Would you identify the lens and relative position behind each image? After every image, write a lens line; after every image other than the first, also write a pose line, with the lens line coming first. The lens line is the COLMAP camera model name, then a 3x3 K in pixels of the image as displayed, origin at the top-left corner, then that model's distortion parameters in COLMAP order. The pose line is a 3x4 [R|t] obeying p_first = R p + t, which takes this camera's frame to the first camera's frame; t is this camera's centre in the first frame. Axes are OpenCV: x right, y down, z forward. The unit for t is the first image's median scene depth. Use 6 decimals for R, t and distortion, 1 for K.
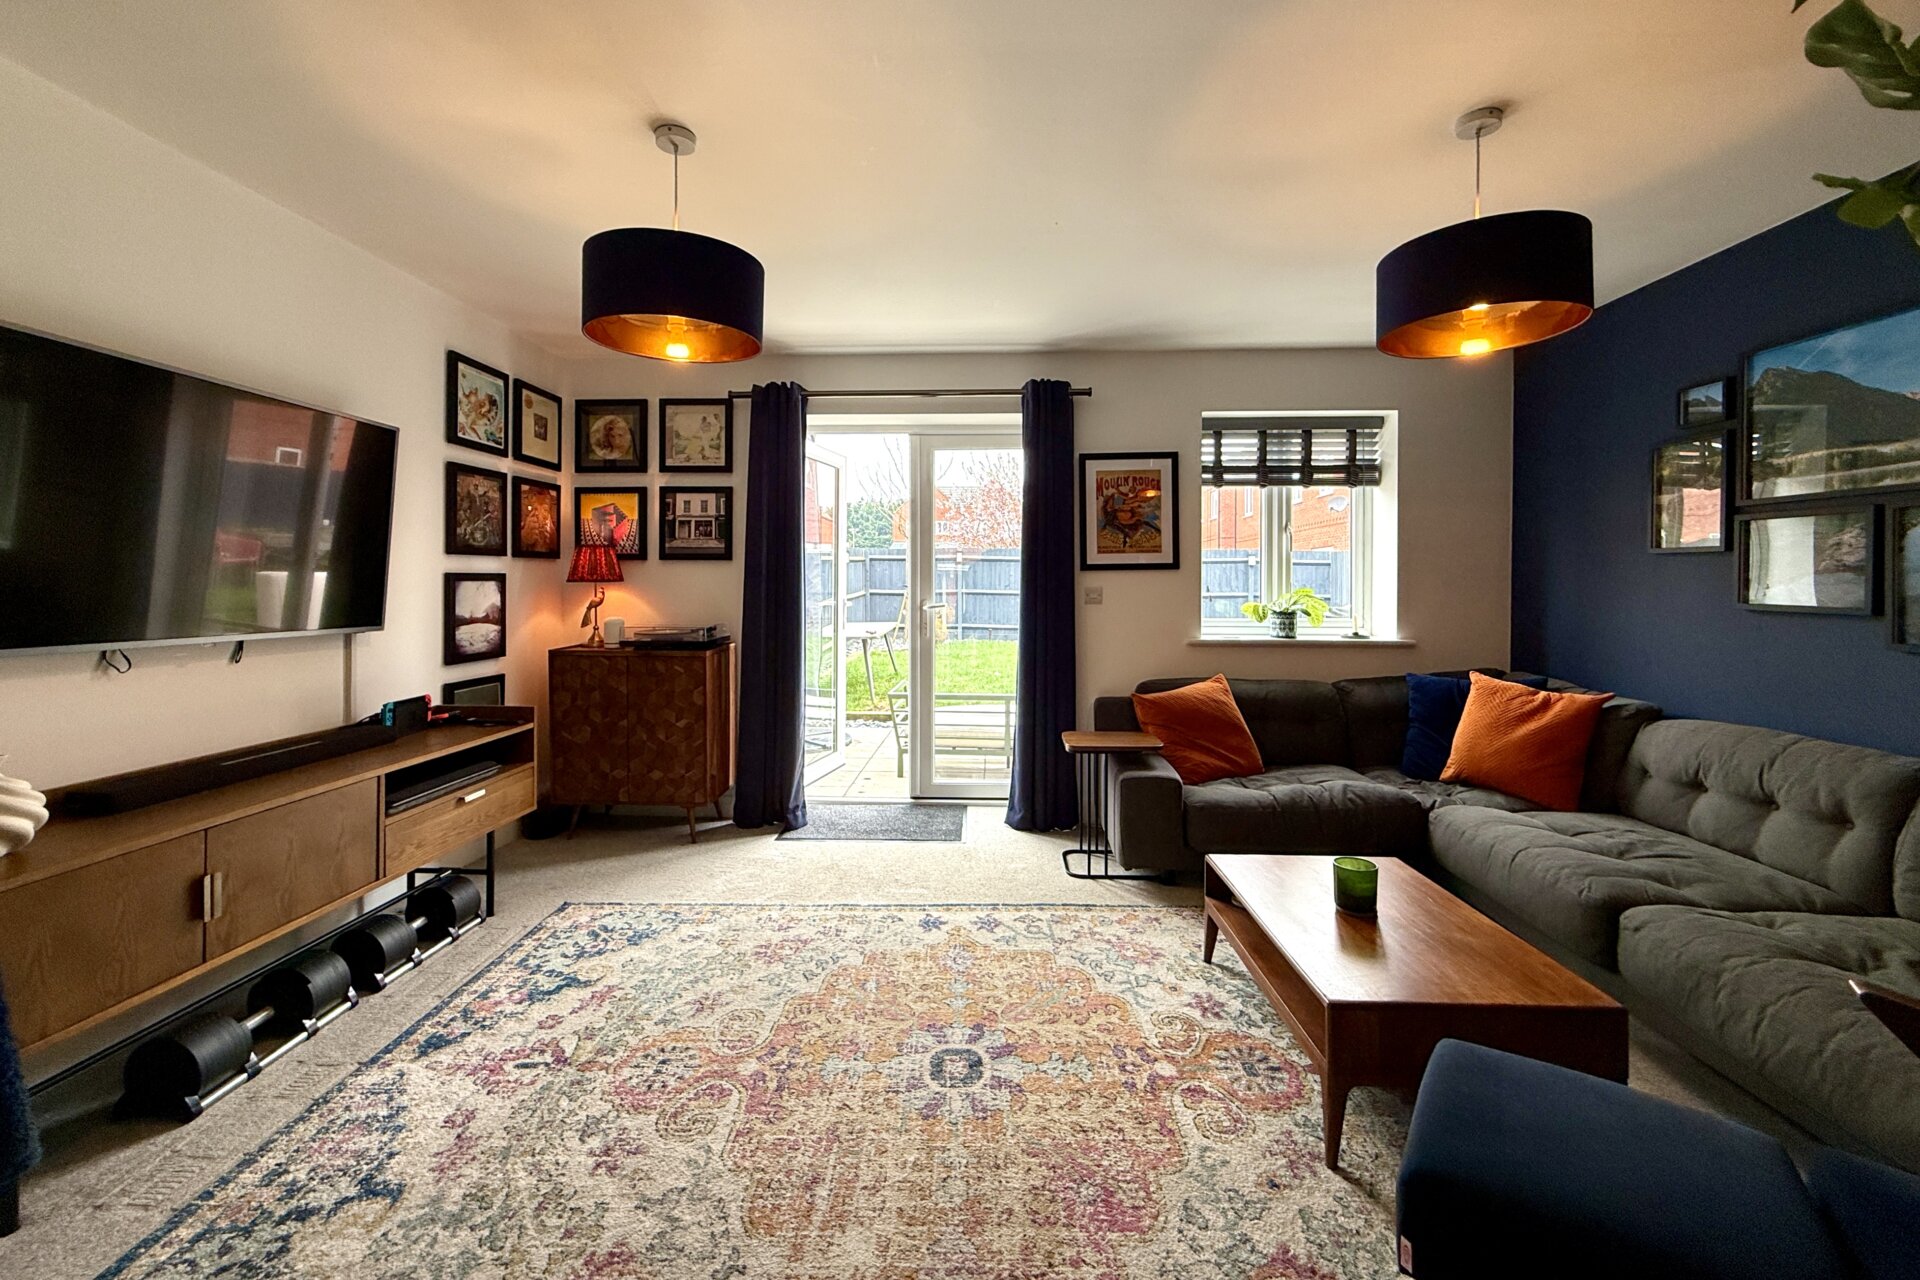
lens RADIAL K [[794.9, 0, 955.0], [0, 794.9, 584.5], [0, 0, 1]] dist [0.000535, 0.000150]
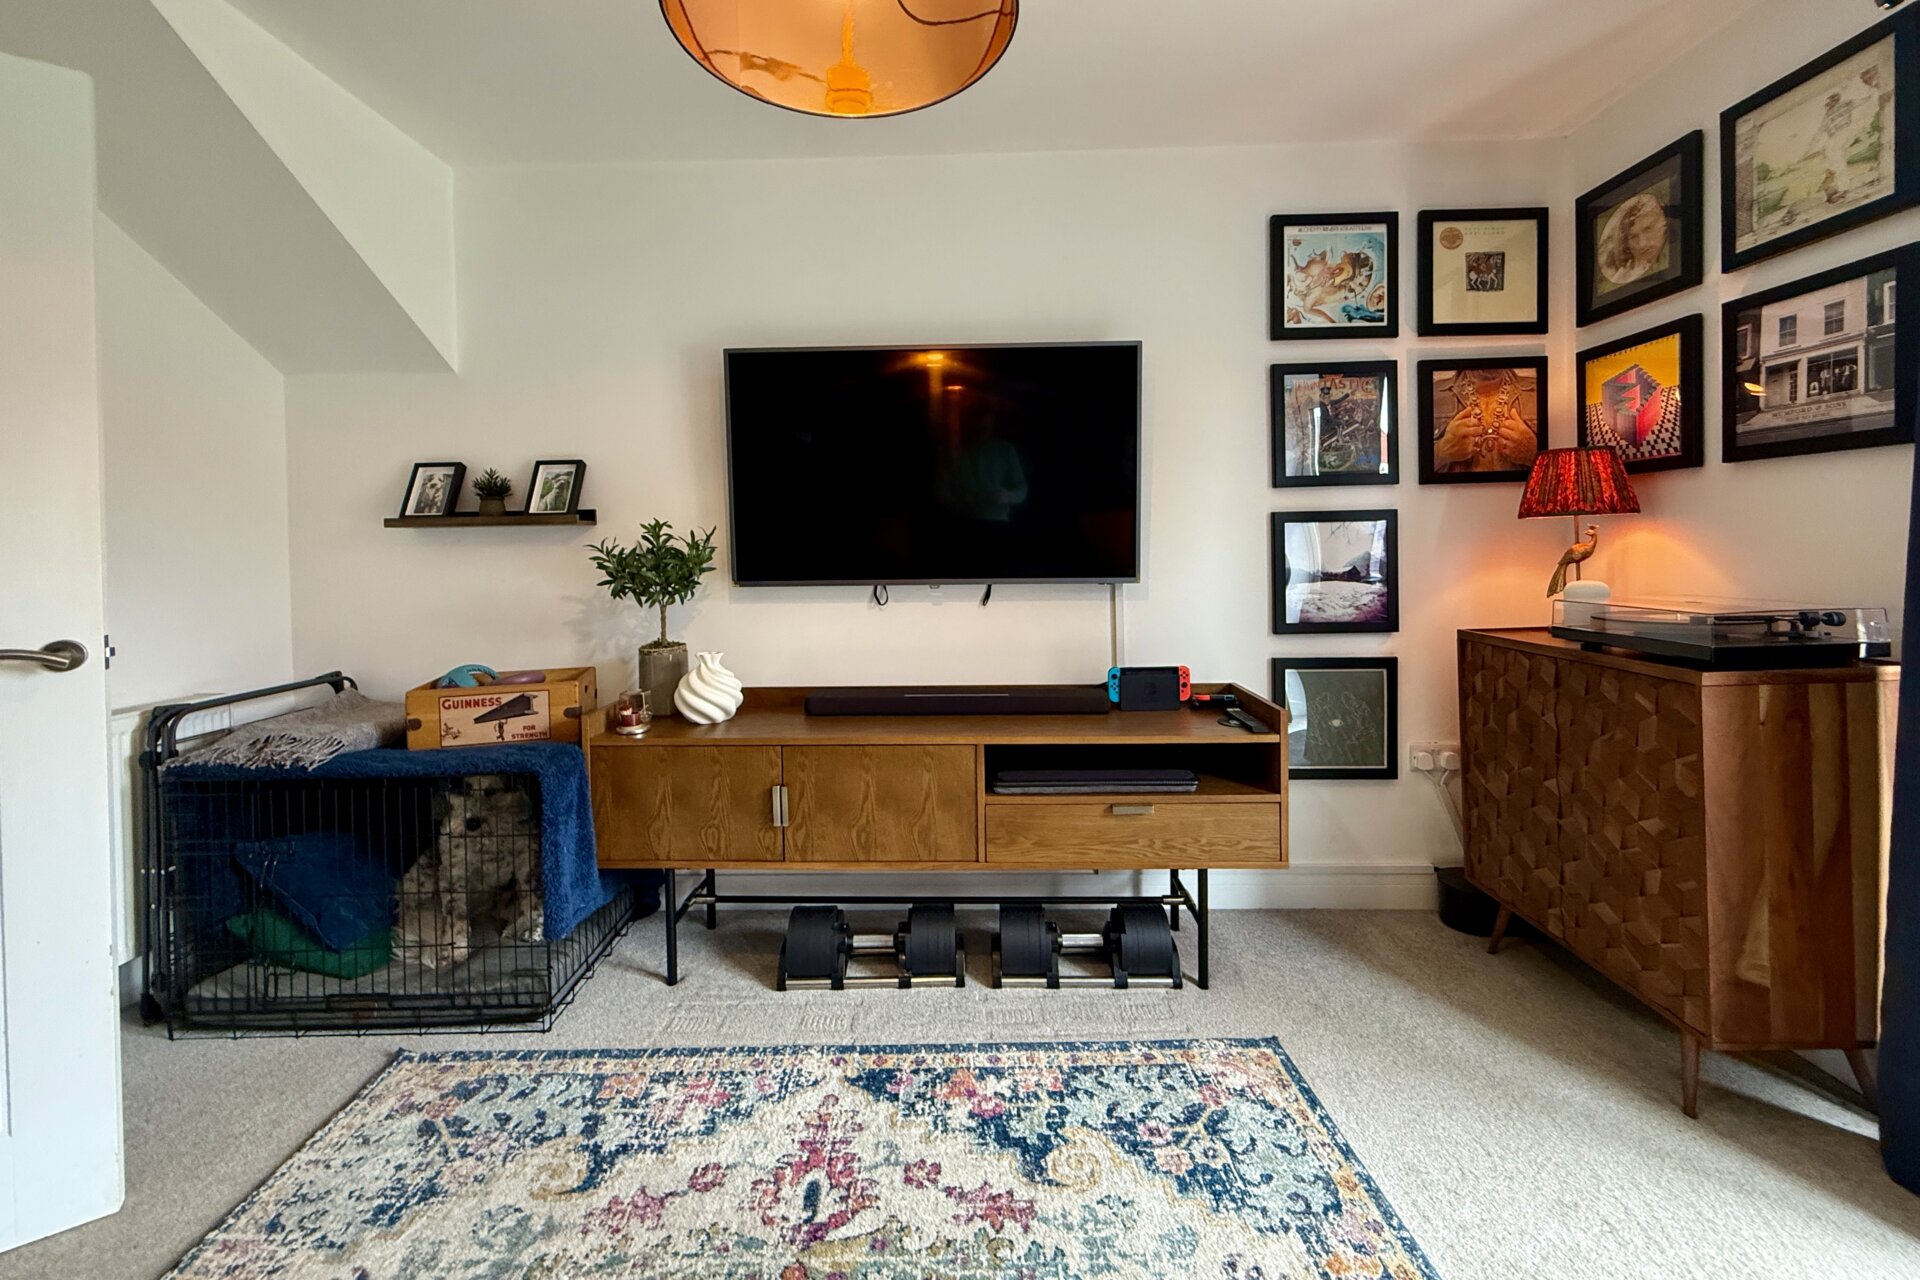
lens RADIAL K [[764.3, 0, 951.4], [0, 764.3, 557.4], [0, 0, 1]] dist [0.000471, -0.000042]
pose [[0.013032, 0.009042, -0.999874, 0.079285], [0.015625, 0.999835, 0.009246, 0.015110], [0.999793, -0.015743, 0.012889, 0.616801]]
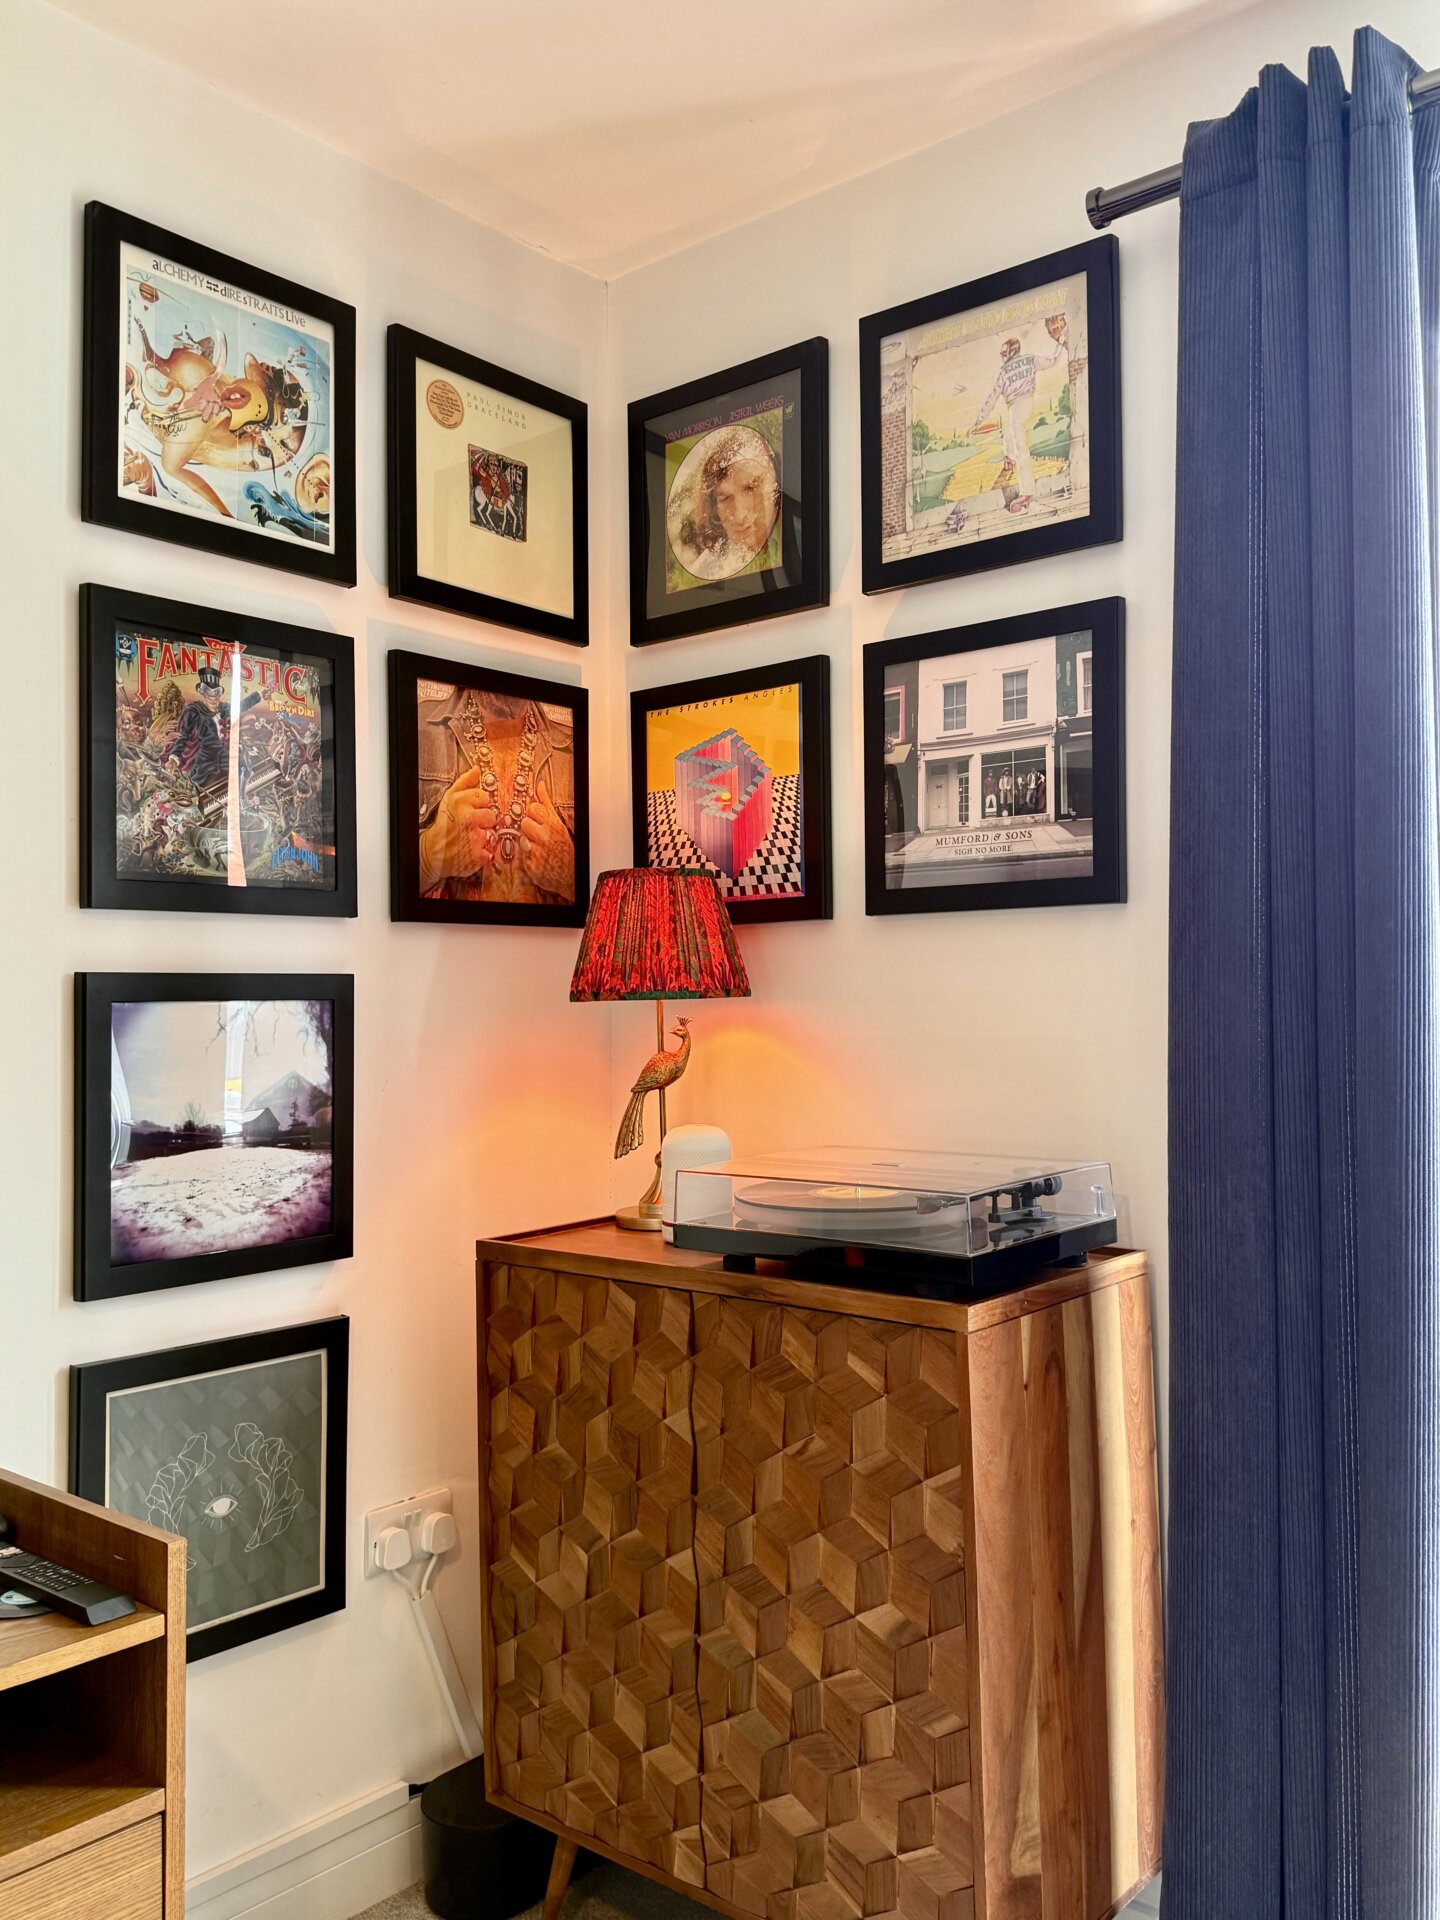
lens RADIAL K [[1565.6, 0, 712.9], [0, 1565.6, 953.3], [0, 0, 1]] dist [0.155710, -0.301038]
pose [[0.793897, -0.032807, -0.607166, -0.101195], [0.011707, 0.999183, -0.038682, 0.002540], [0.607939, 0.023601, 0.793633, 0.618304]]
